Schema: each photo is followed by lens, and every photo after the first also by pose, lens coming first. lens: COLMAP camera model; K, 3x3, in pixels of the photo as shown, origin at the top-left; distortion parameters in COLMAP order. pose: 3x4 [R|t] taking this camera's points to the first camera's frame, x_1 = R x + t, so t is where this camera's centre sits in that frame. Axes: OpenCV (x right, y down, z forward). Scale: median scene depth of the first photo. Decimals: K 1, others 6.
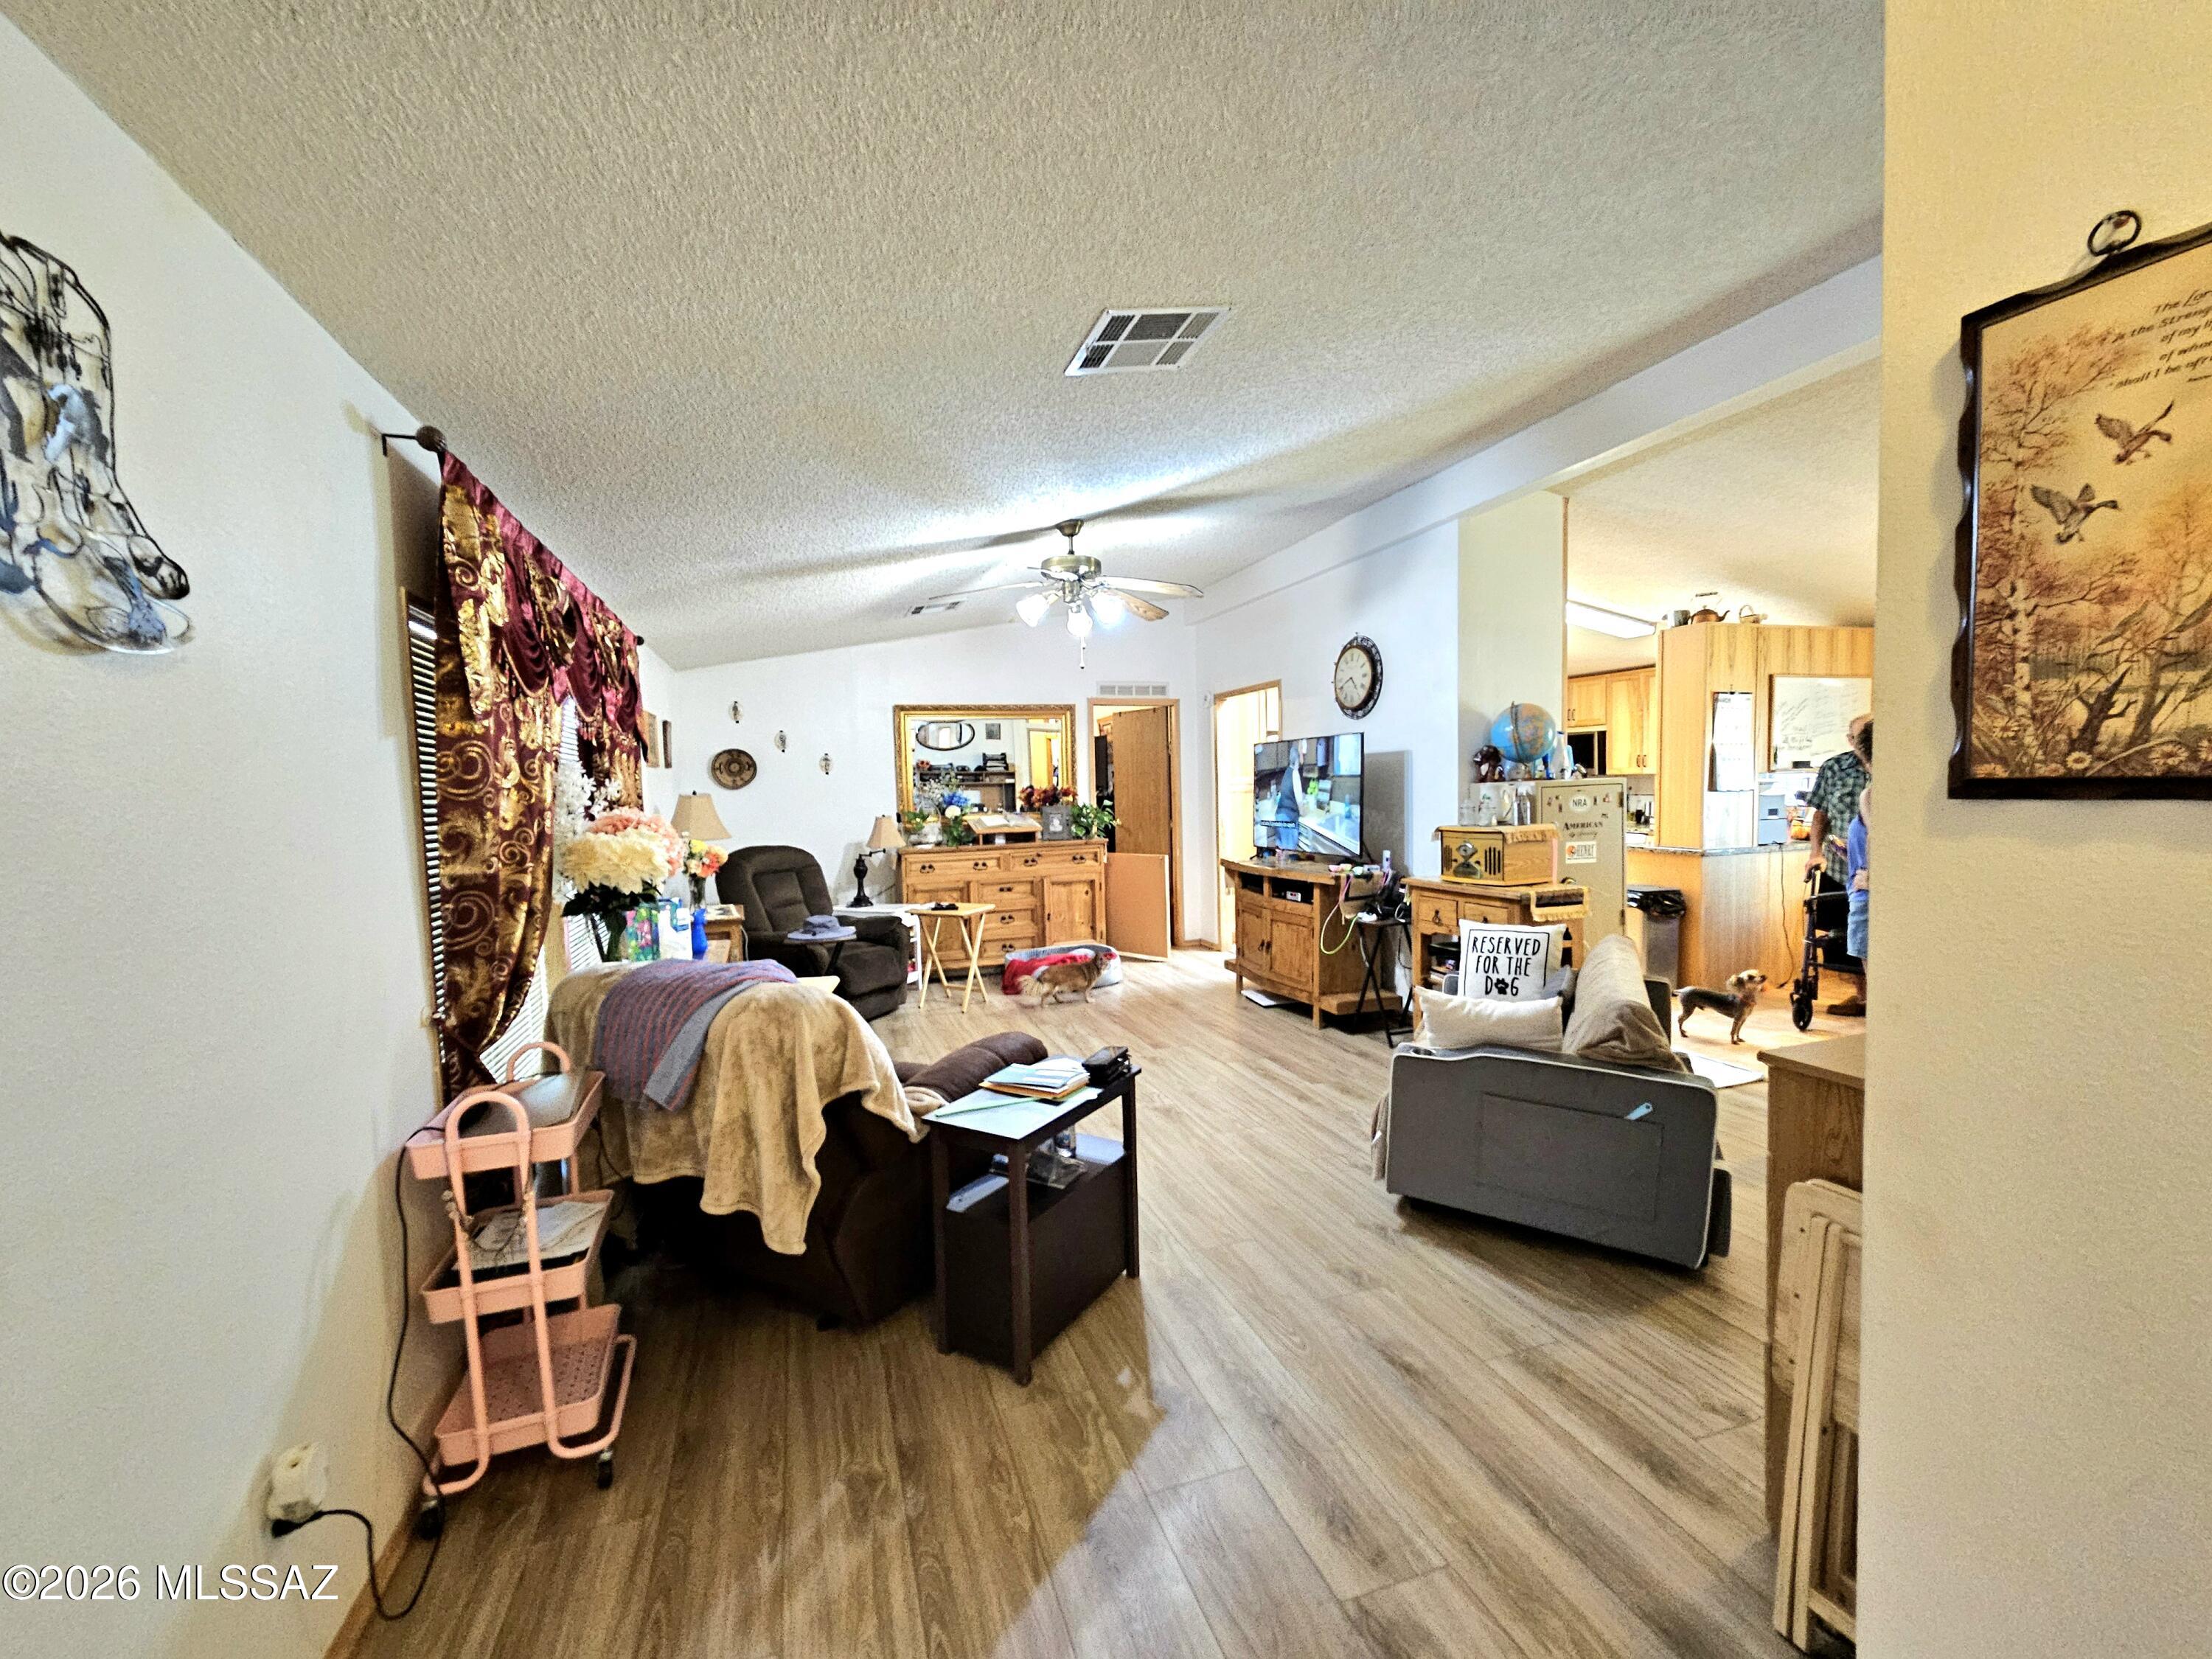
lens RADIAL K [[909.8, 0, 1108.5], [0, 909.8, 841.5], [0, 0, 1]] dist [0.000576, -0.001018]
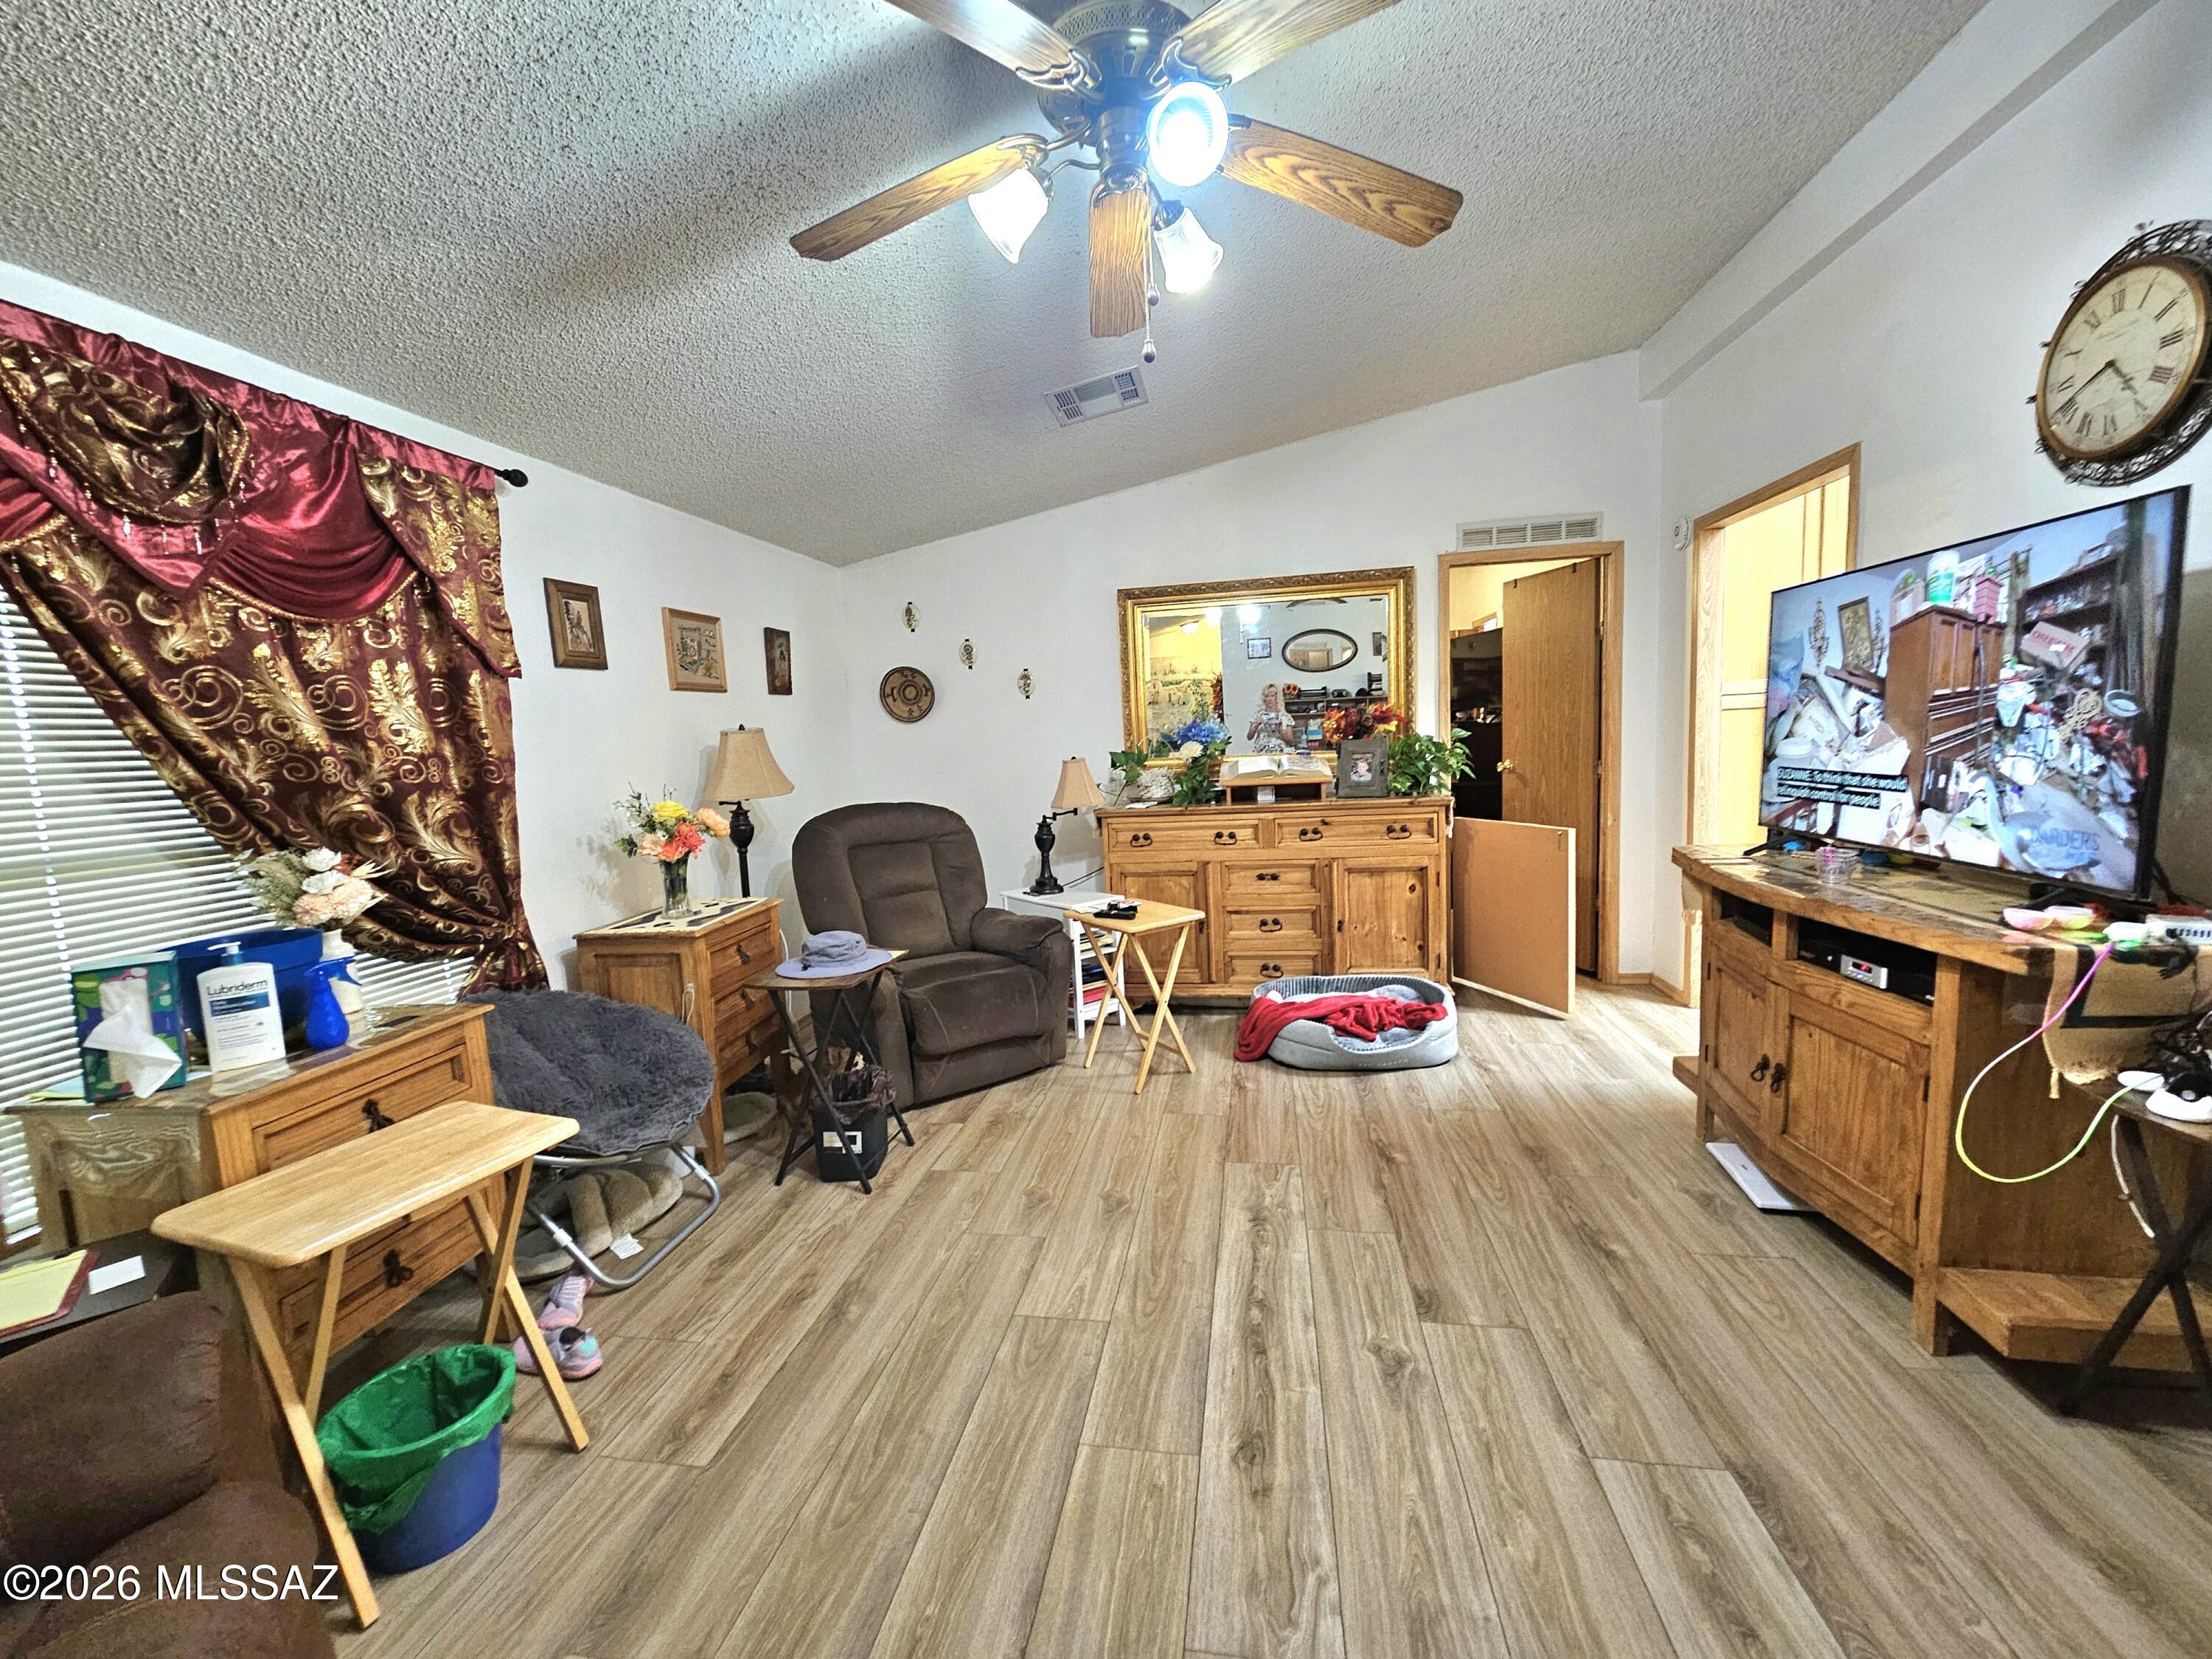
lens RADIAL K [[909.8, 0, 1102.3], [0, 909.8, 832.4], [0, 0, 1]] dist [0.000576, -0.001018]
pose [[0.875793, 0.036956, -0.481270, 0.087229], [-0.007182, 0.997952, 0.063562, -0.016332], [0.482634, -0.052211, 0.874265, 0.427330]]
